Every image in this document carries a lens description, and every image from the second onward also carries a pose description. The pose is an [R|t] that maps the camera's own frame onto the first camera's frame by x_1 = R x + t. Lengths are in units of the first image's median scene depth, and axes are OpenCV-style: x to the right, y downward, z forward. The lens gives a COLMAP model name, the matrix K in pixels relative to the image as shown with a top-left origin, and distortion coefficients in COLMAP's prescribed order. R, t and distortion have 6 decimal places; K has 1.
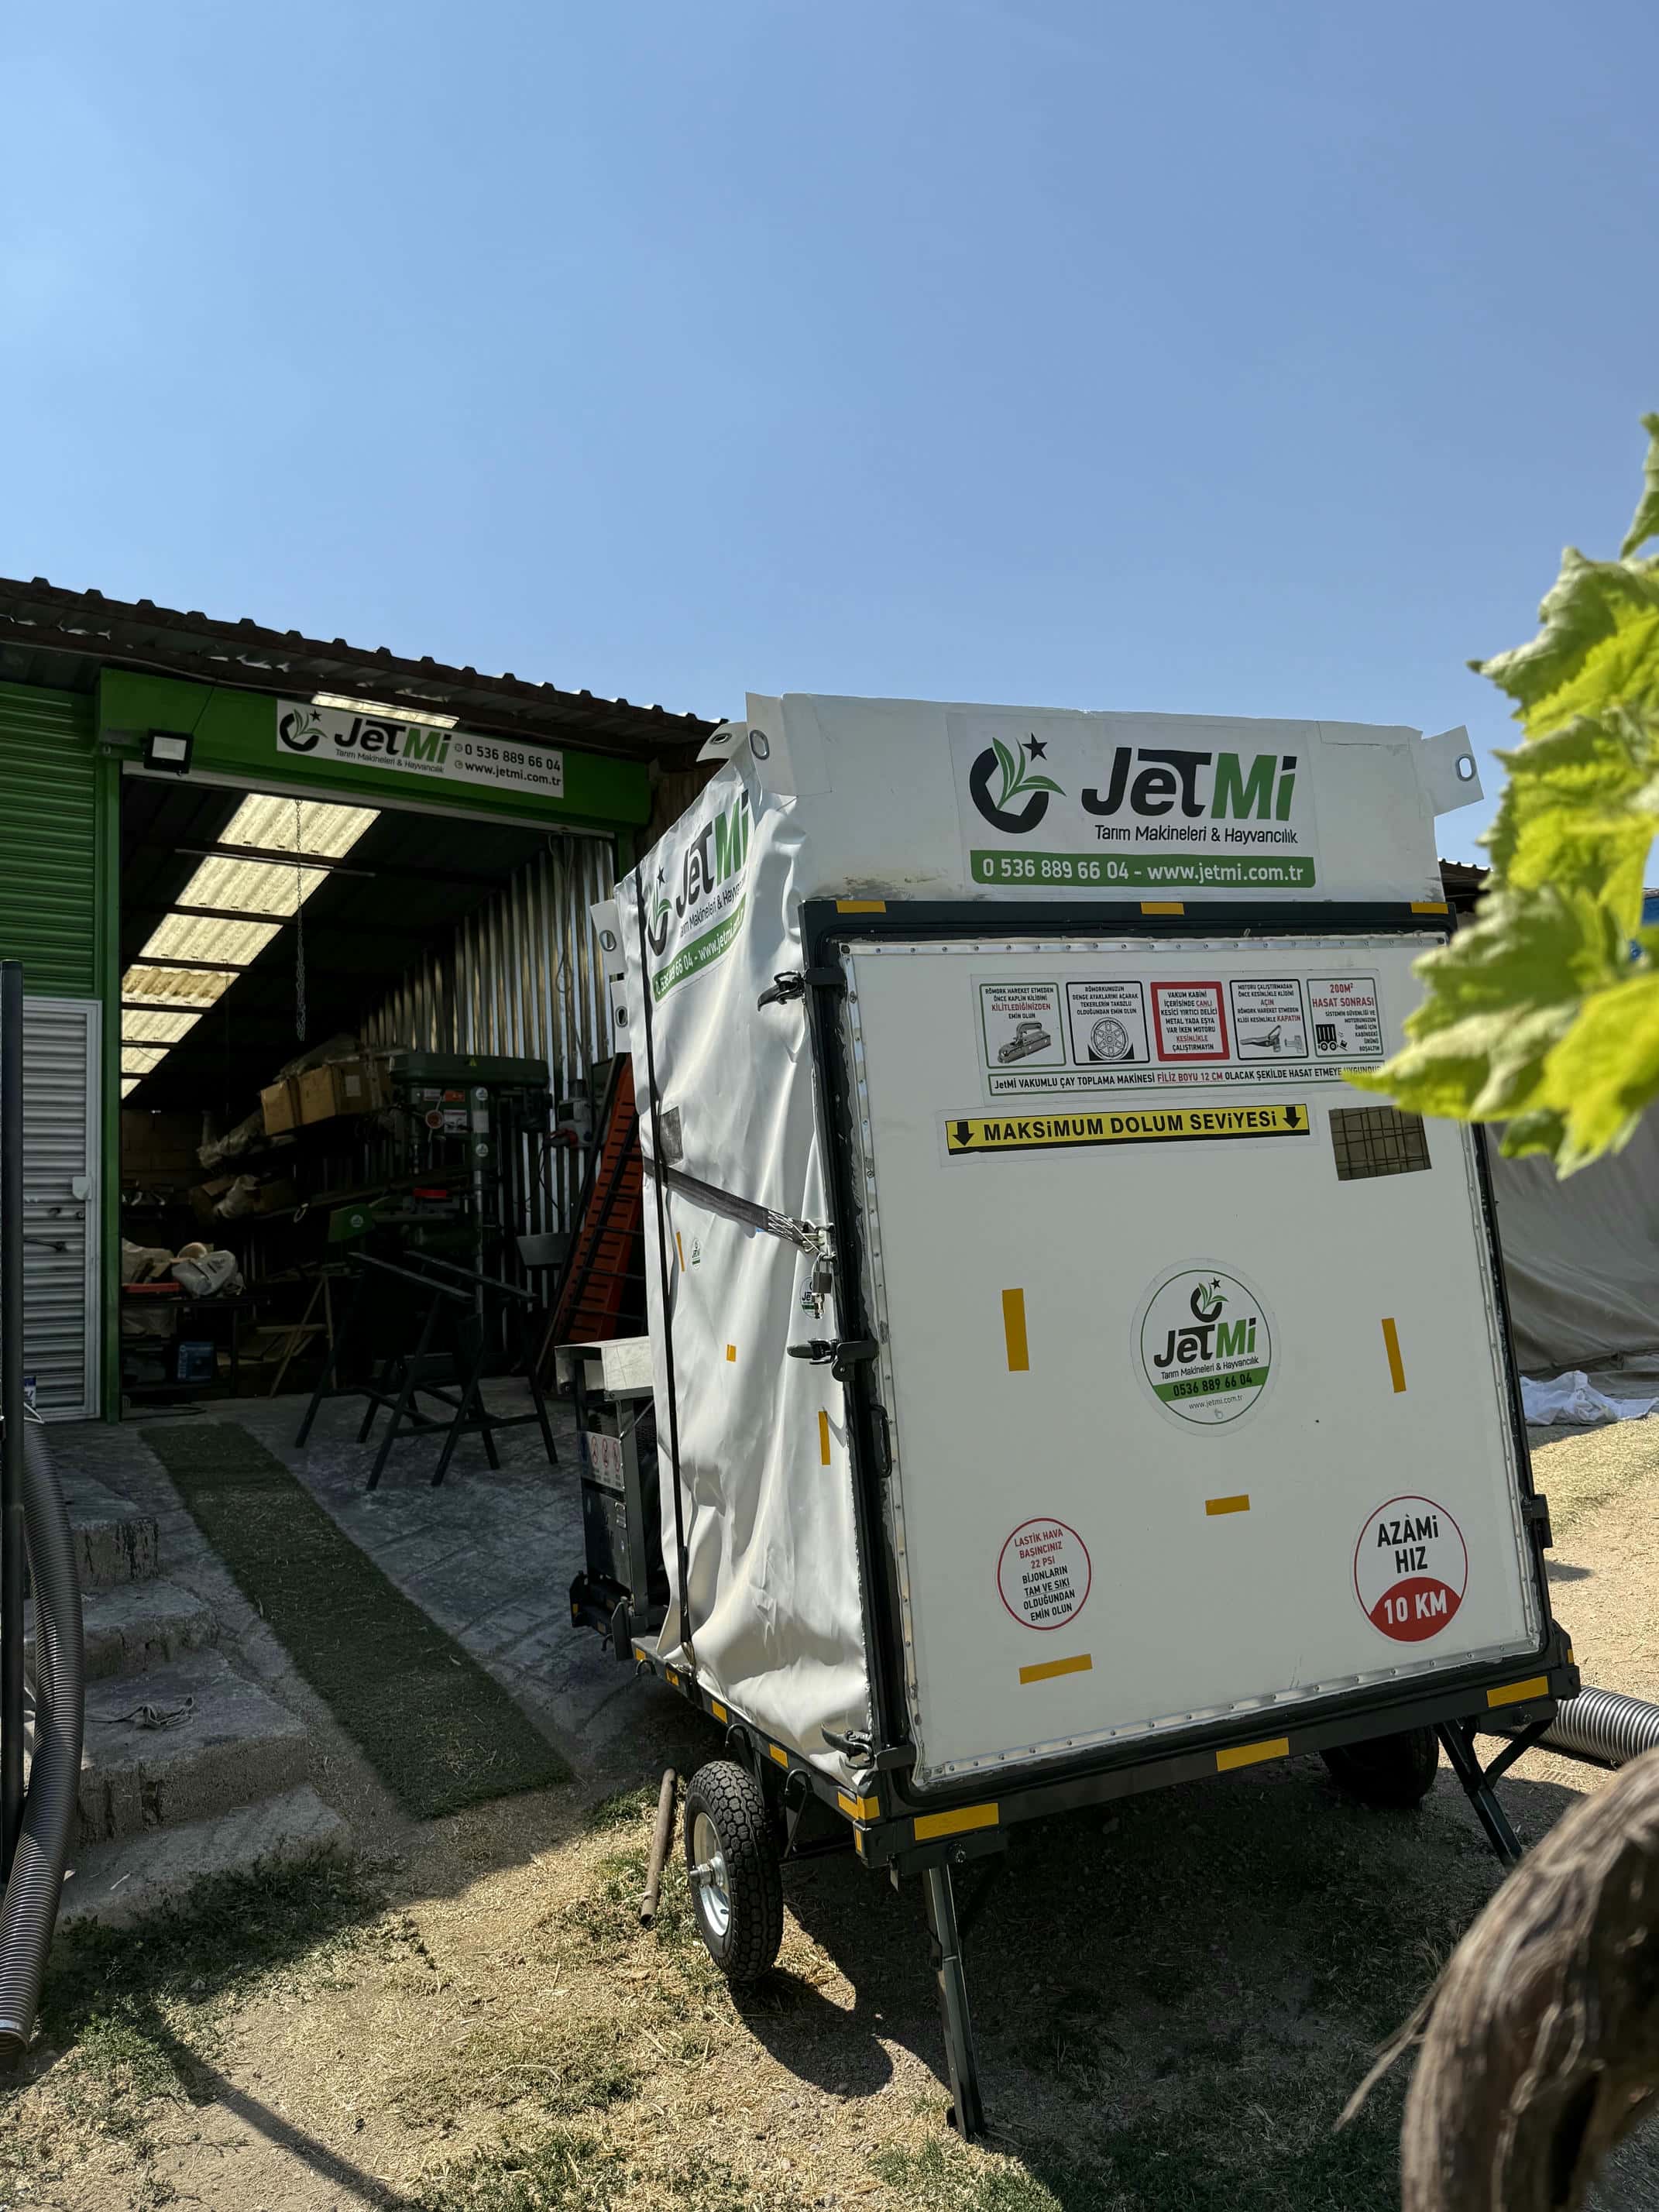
lens RADIAL K [[1550.8, 0, 828.2], [0, 1550.8, 1115.2], [0, 0, 1]] dist [0.068589, -0.084072]
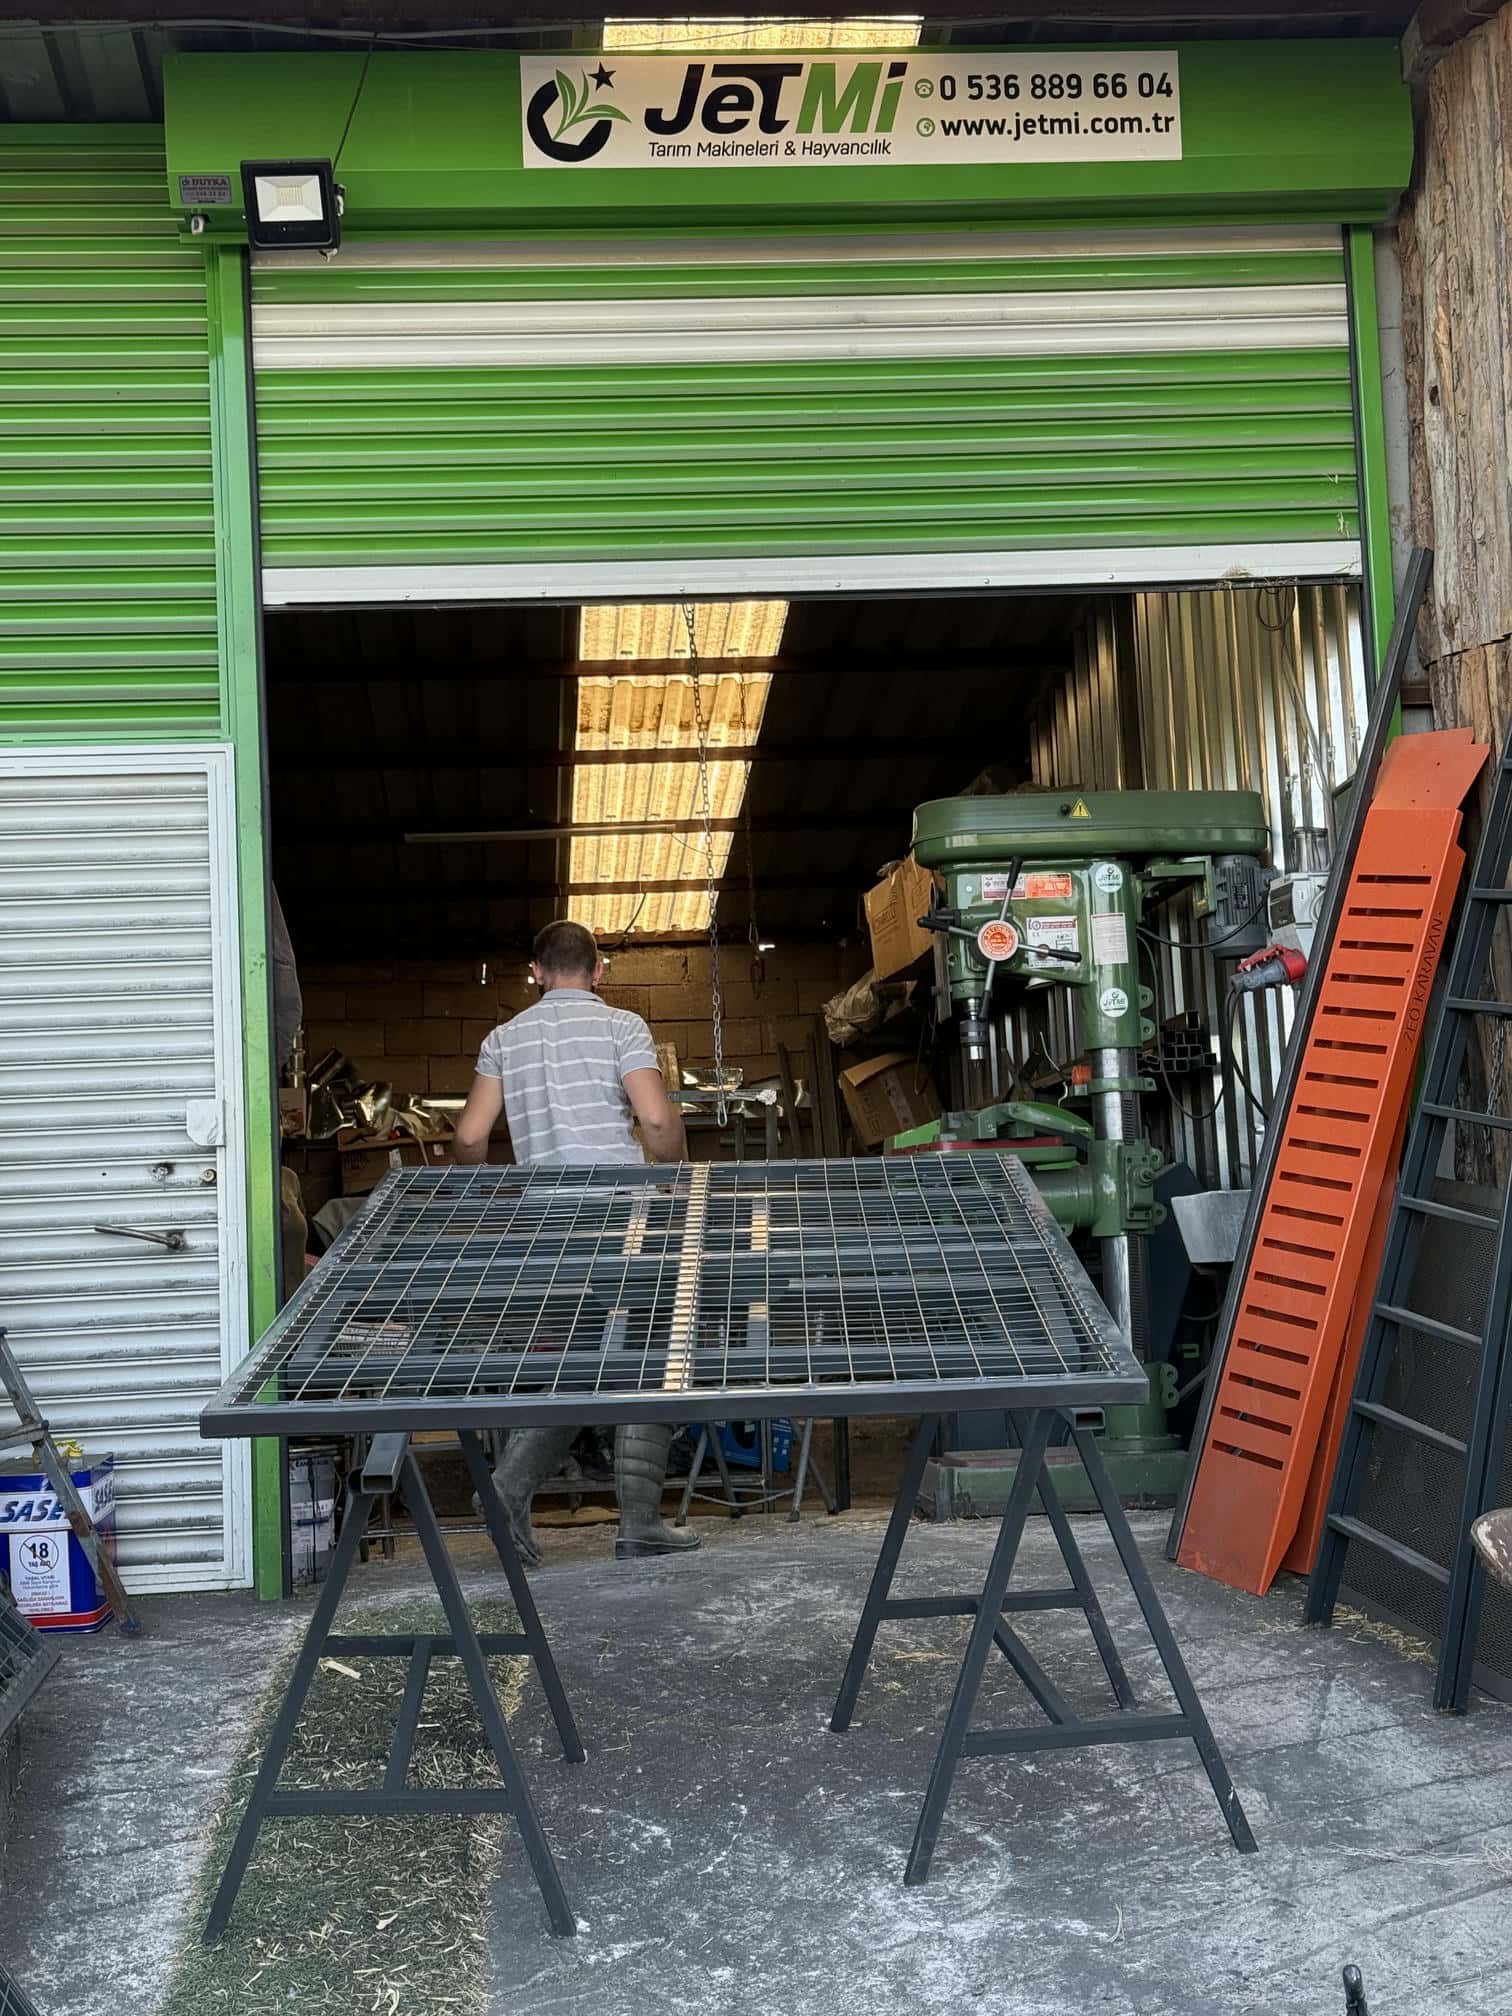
lens RADIAL K [[2758.9, 0, 786.7], [0, 2758.9, 1015.2], [0, 0, 1]] dist [0.109306, 0.000000]
pose [[0.860746, -0.041488, -0.507342, 0.286910], [0.059595, 0.998032, 0.019493, 0.013298], [0.505535, -0.047014, 0.861524, 0.738678]]
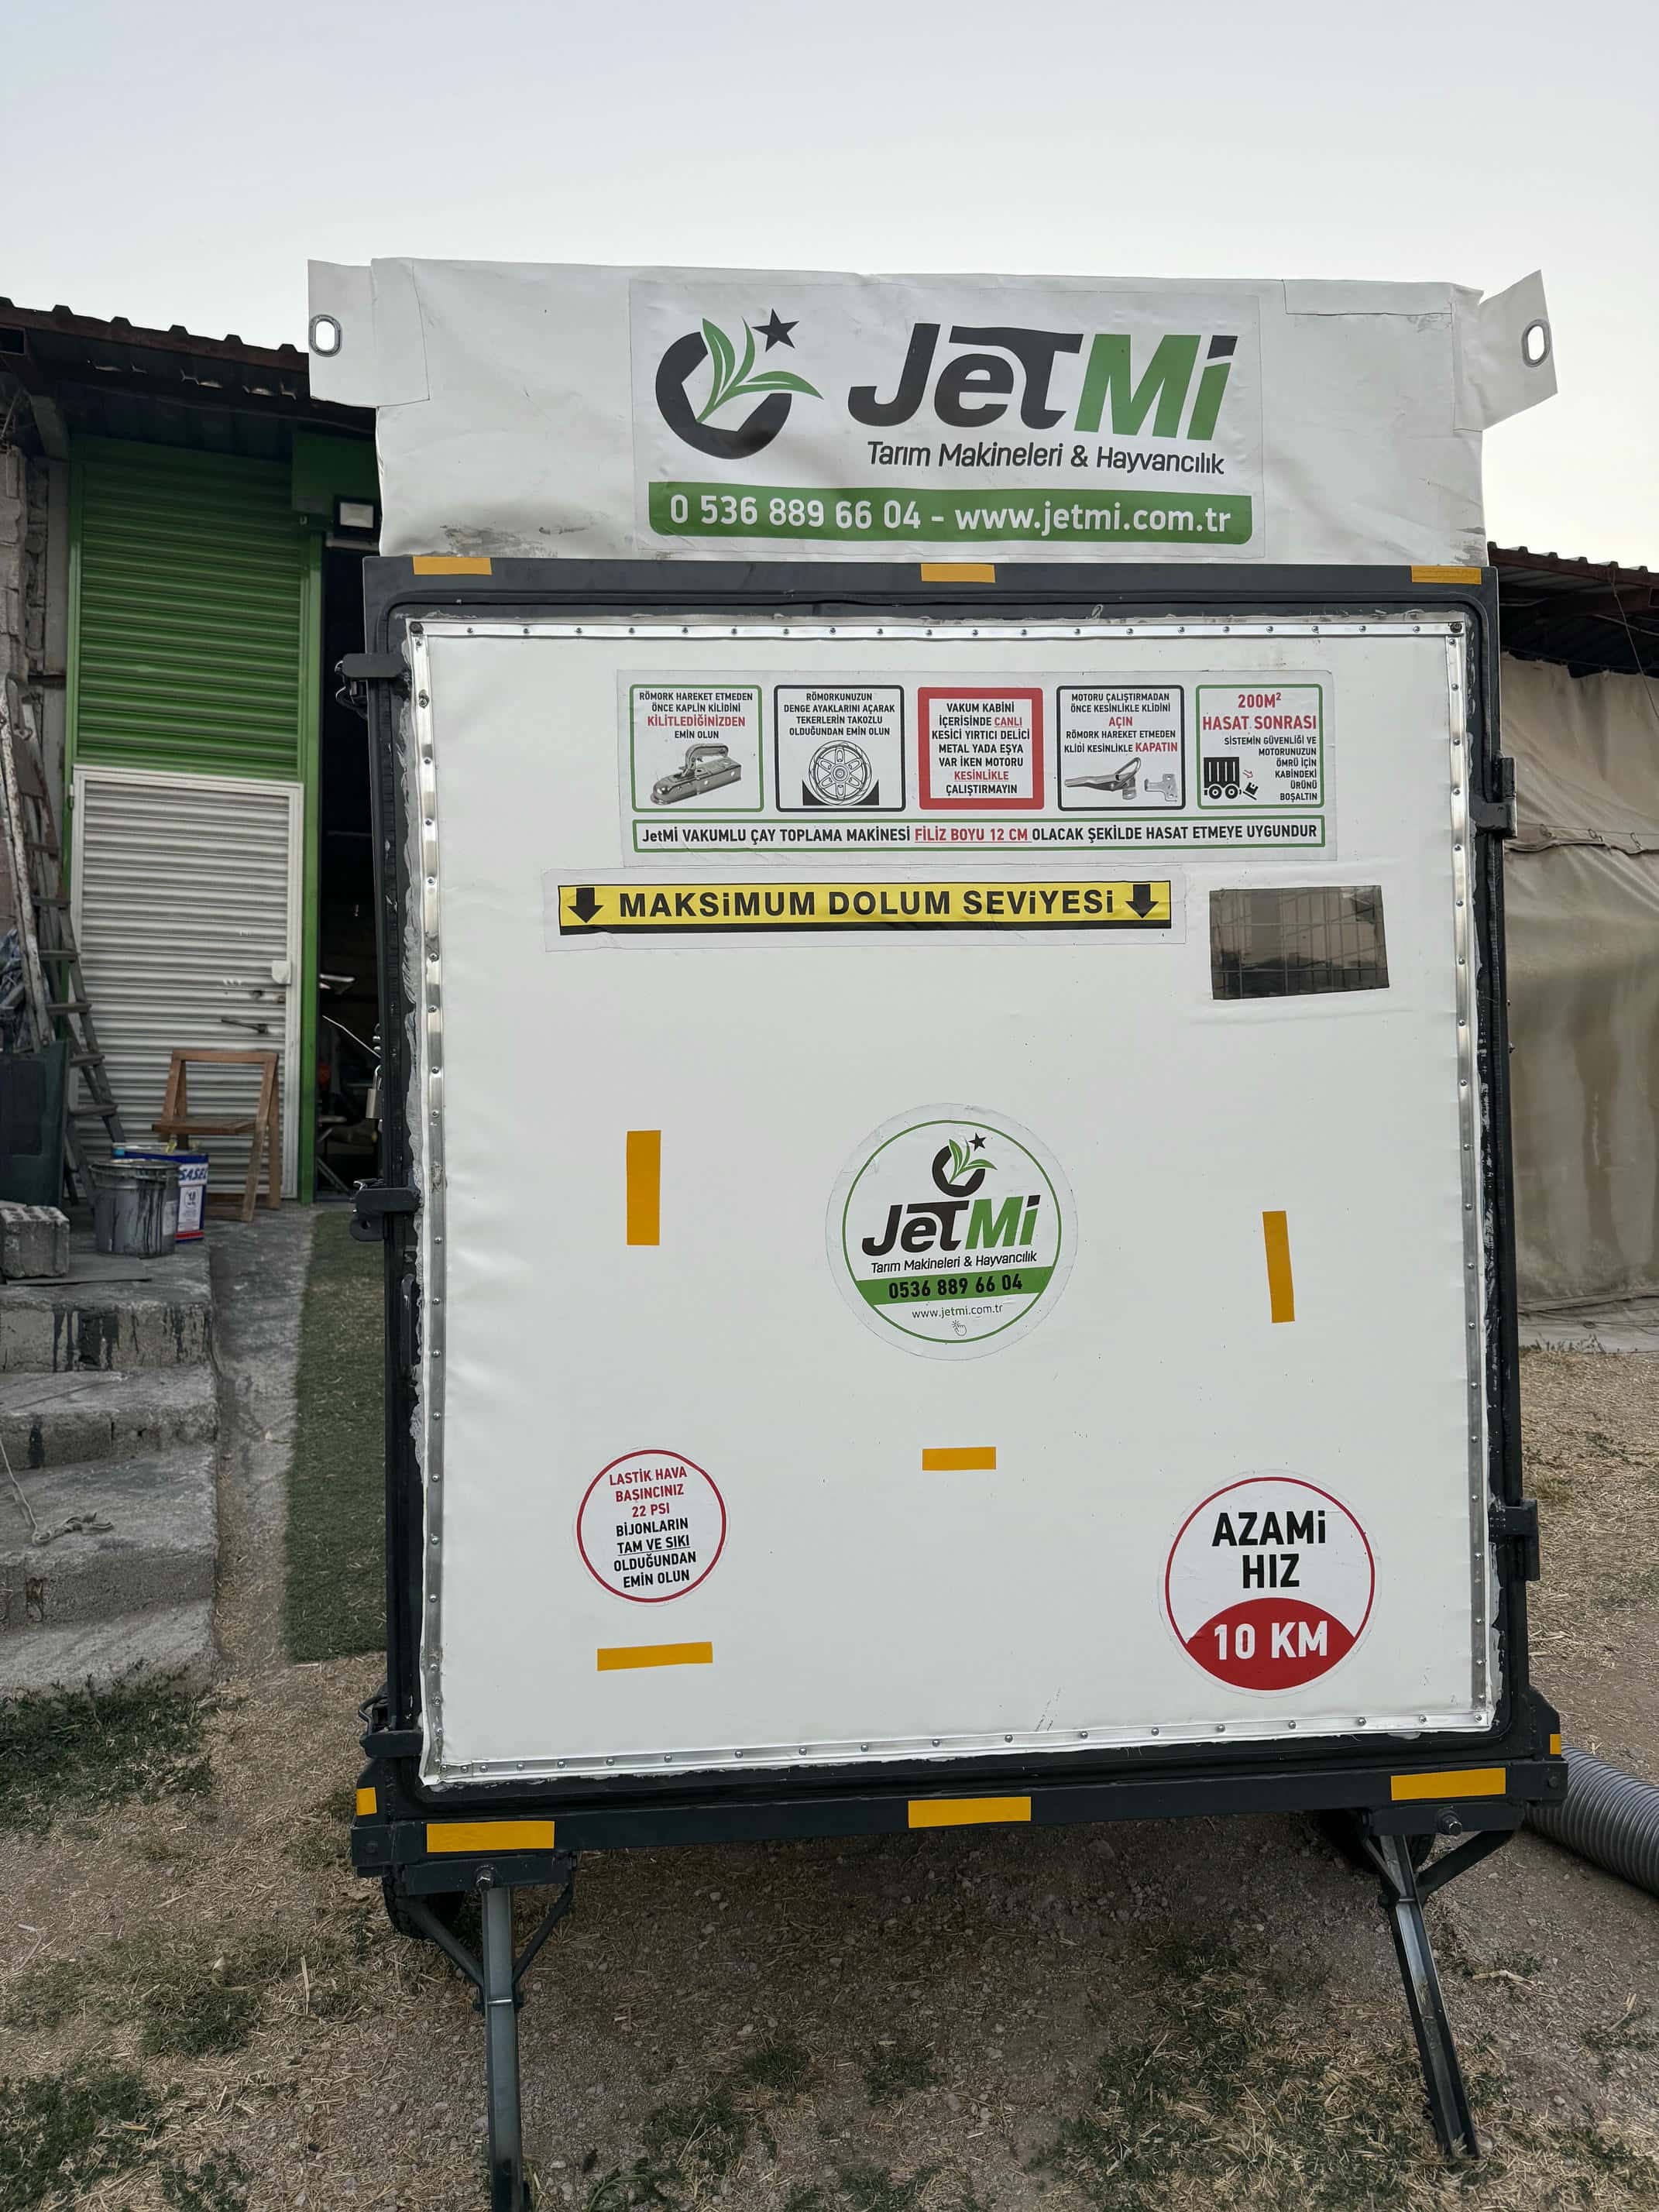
lens RADIAL K [[1550.8, 0, 830.1], [0, 1550.8, 1110.5], [0, 0, 1]] dist [0.068589, -0.084072]
pose [[0.954511, 0.065700, -0.290847, 0.348660], [-0.033611, 0.992914, 0.113986, 0.018051], [0.296275, -0.099025, 0.949955, 0.310630]]
